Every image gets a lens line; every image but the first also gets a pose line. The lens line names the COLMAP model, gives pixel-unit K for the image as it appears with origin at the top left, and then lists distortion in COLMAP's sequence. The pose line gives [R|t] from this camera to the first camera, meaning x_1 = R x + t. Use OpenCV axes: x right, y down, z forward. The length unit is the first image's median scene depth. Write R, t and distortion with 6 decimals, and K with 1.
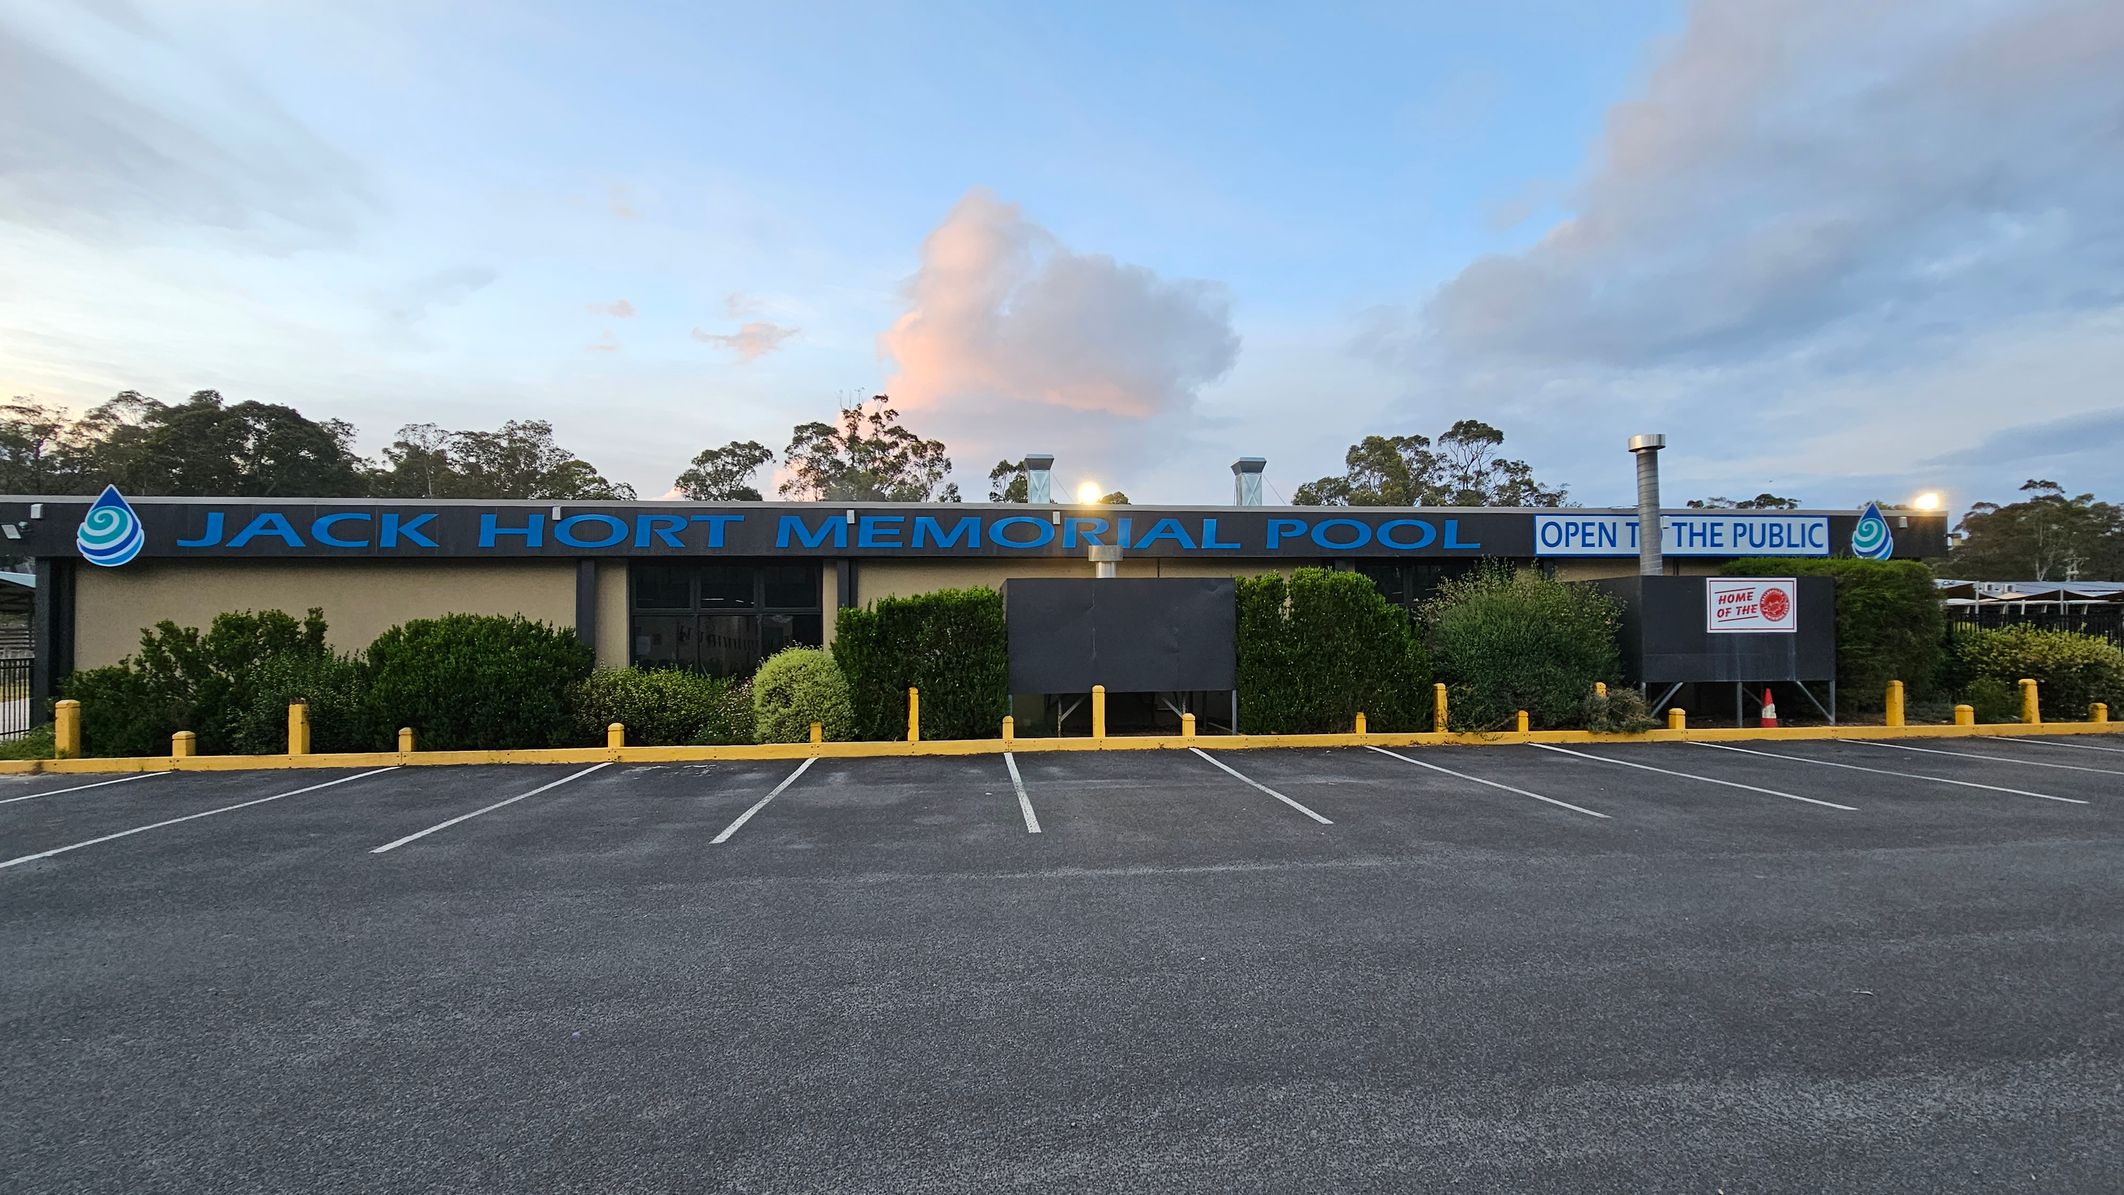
lens RADIAL K [[868.6, 0, 1061.1], [0, 868.6, 623.8], [0, 0, 1]] dist [0.000360, -0.000118]
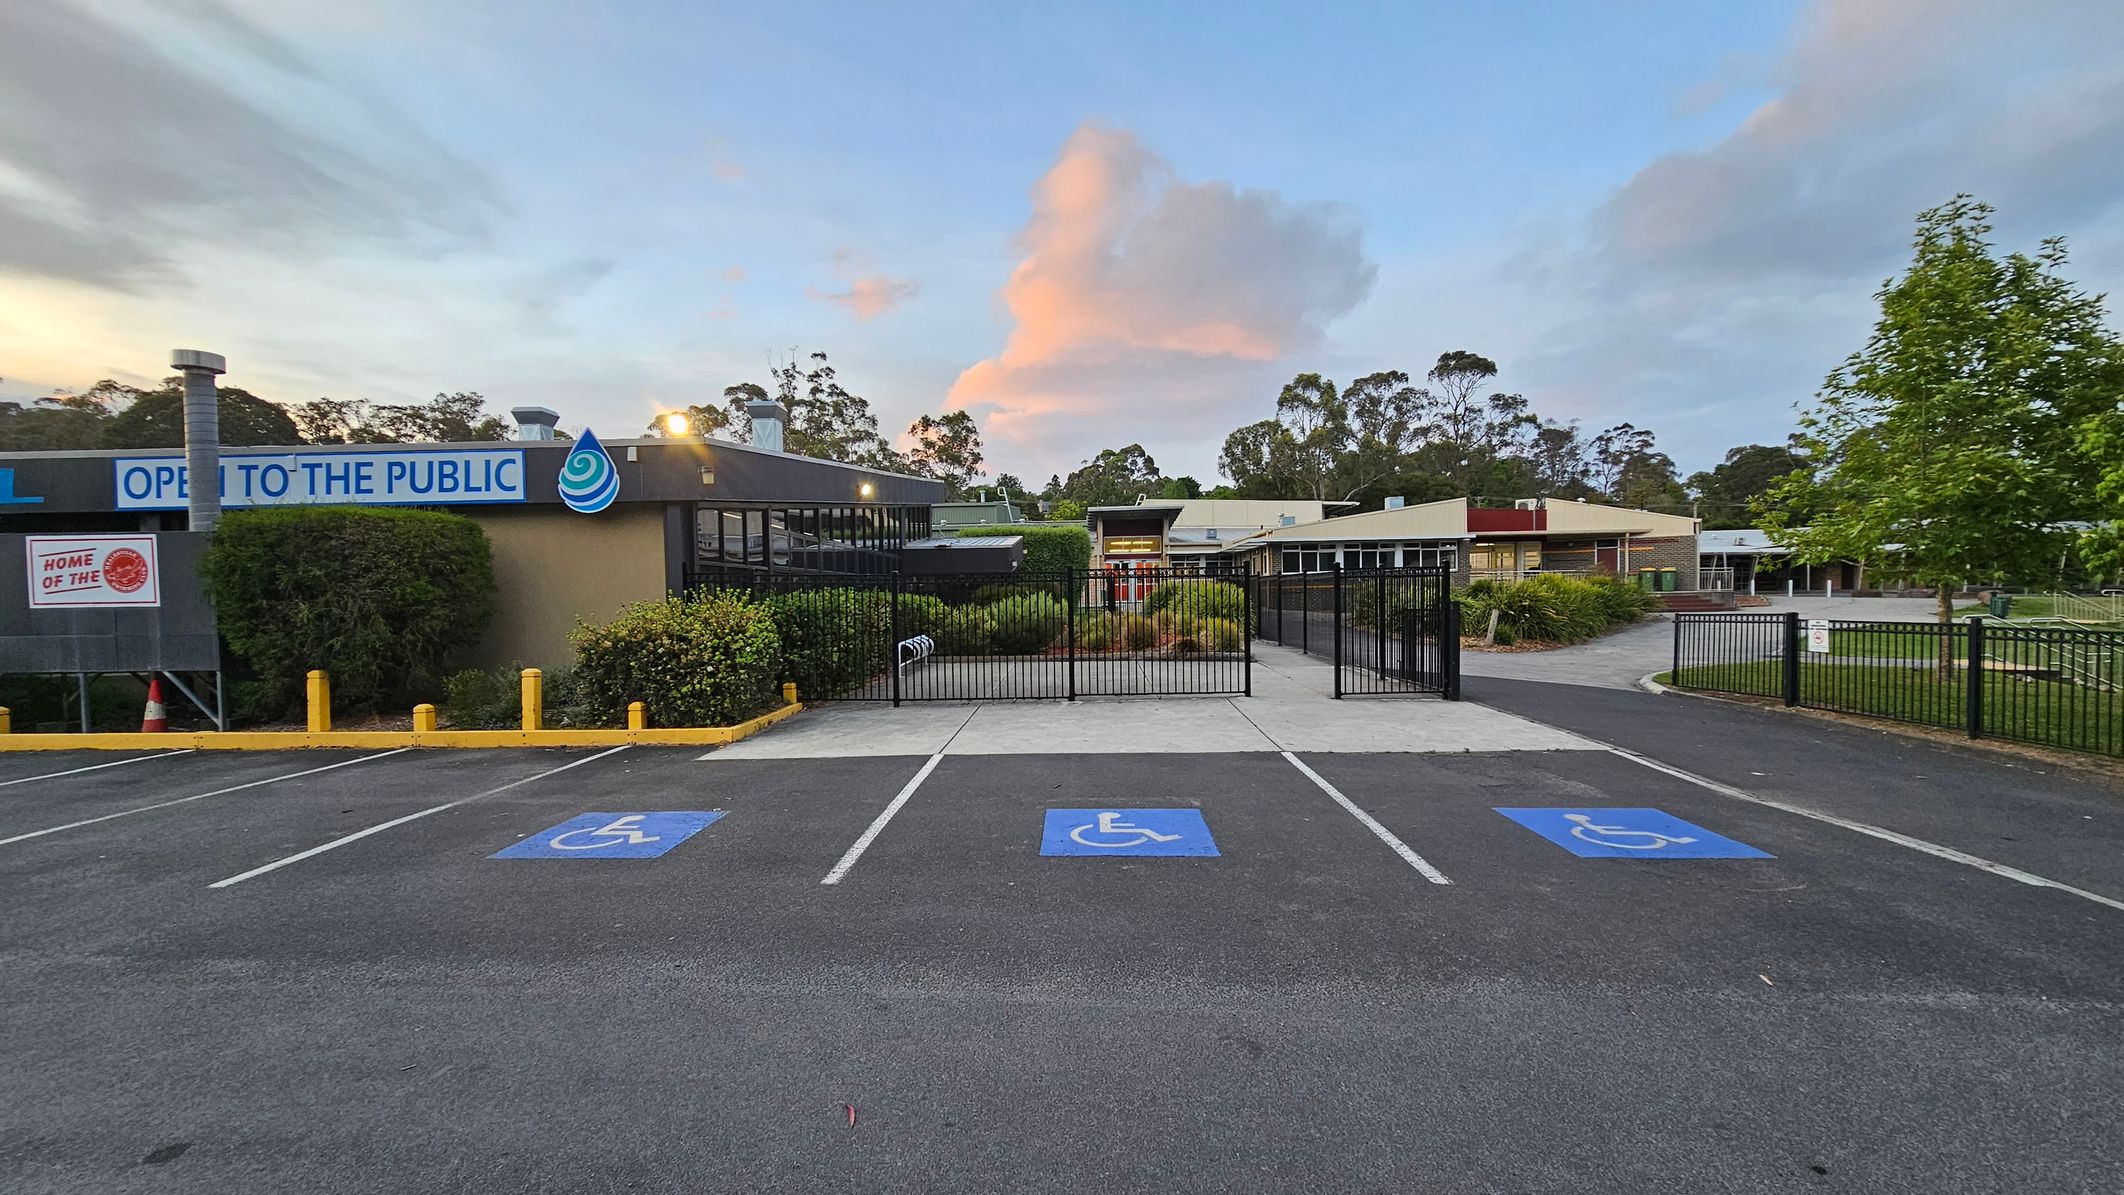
lens RADIAL K [[876.9, 0, 1066.7], [0, 876.9, 608.5], [0, 0, 1]] dist [-0.002022, -0.000220]
pose [[0.990548, -0.005601, -0.137051, 1.472899], [0.009894, 0.999481, 0.030662, -0.003465], [0.136808, -0.031728, 0.990089, 0.305921]]
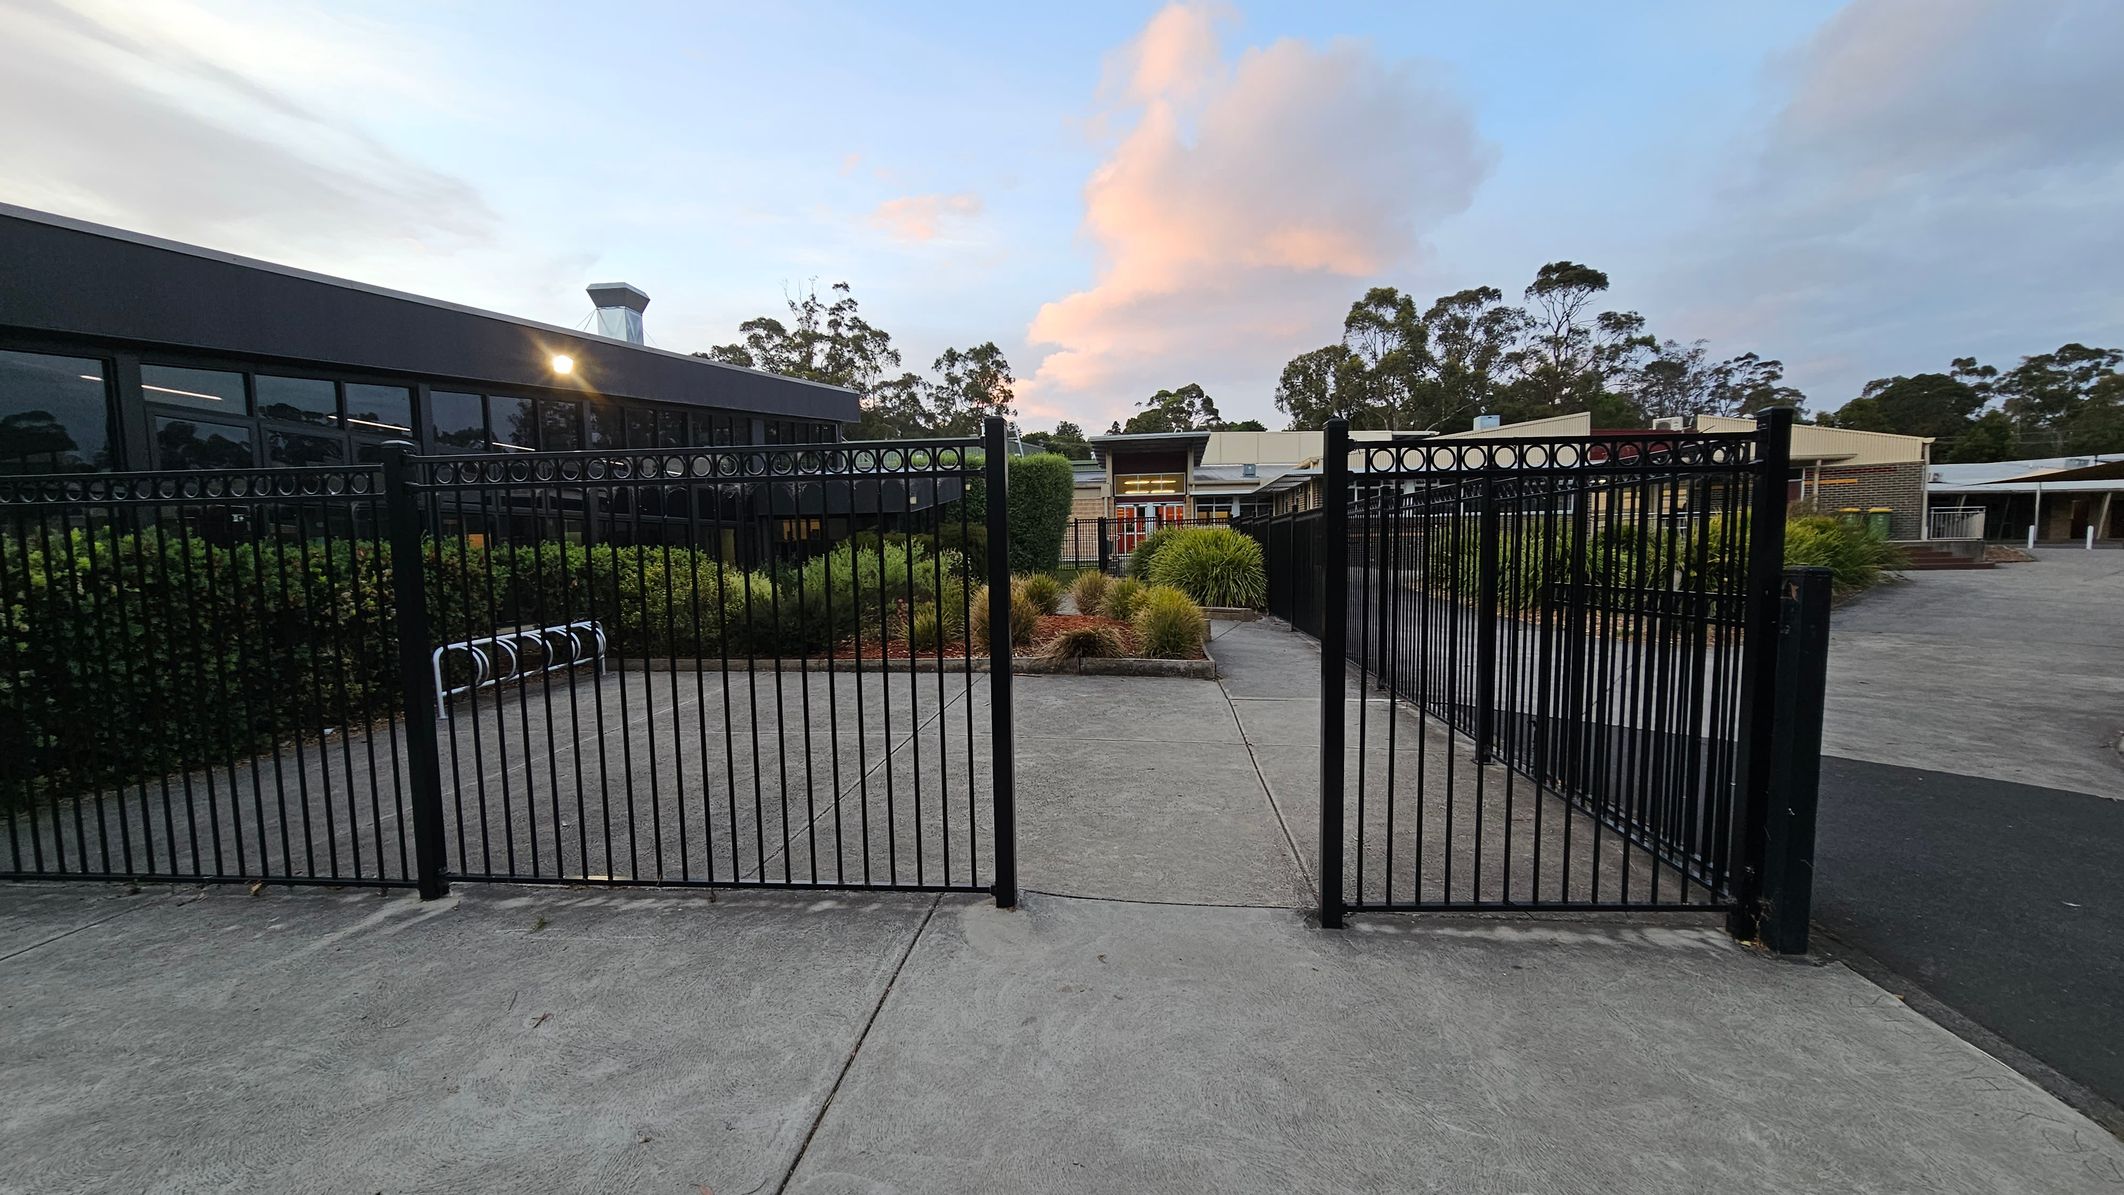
lens RADIAL K [[869.1, 0, 1061.9], [0, 869.1, 625.6], [0, 0, 1]] dist [-0.002891, -0.000808]
pose [[0.975809, 0.011758, -0.218308, 1.588818], [0.011574, 0.994374, 0.105289, 0.007663], [0.218318, -0.105269, 0.970183, 0.910224]]
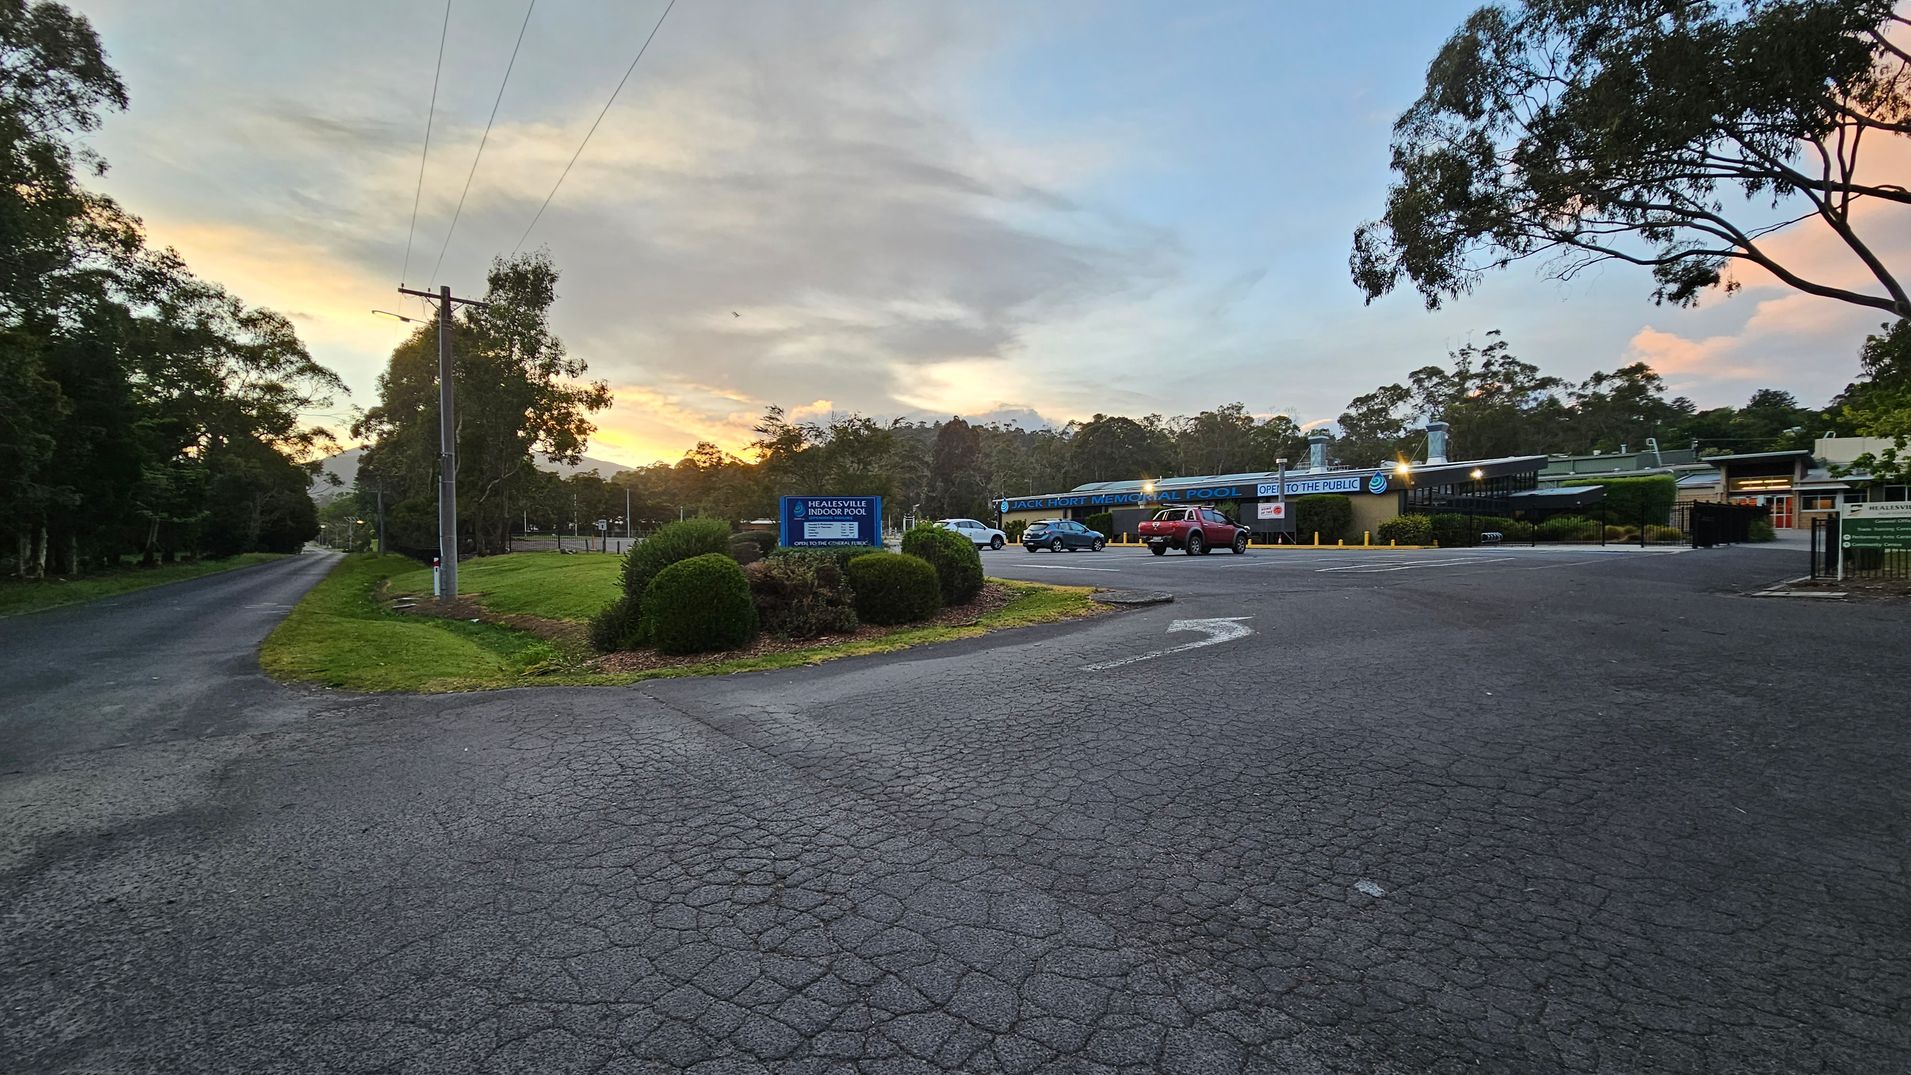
lens RADIAL K [[779.0, 0, 946.1], [0, 779.0, 573.1], [0, 0, 1]] dist [-0.002864, -0.000713]
pose [[0.512652, 0.040099, -0.857660, 2.430026], [0.011772, 0.998487, 0.053720, 0.040167], [0.858516, -0.037636, 0.511404, -1.522033]]
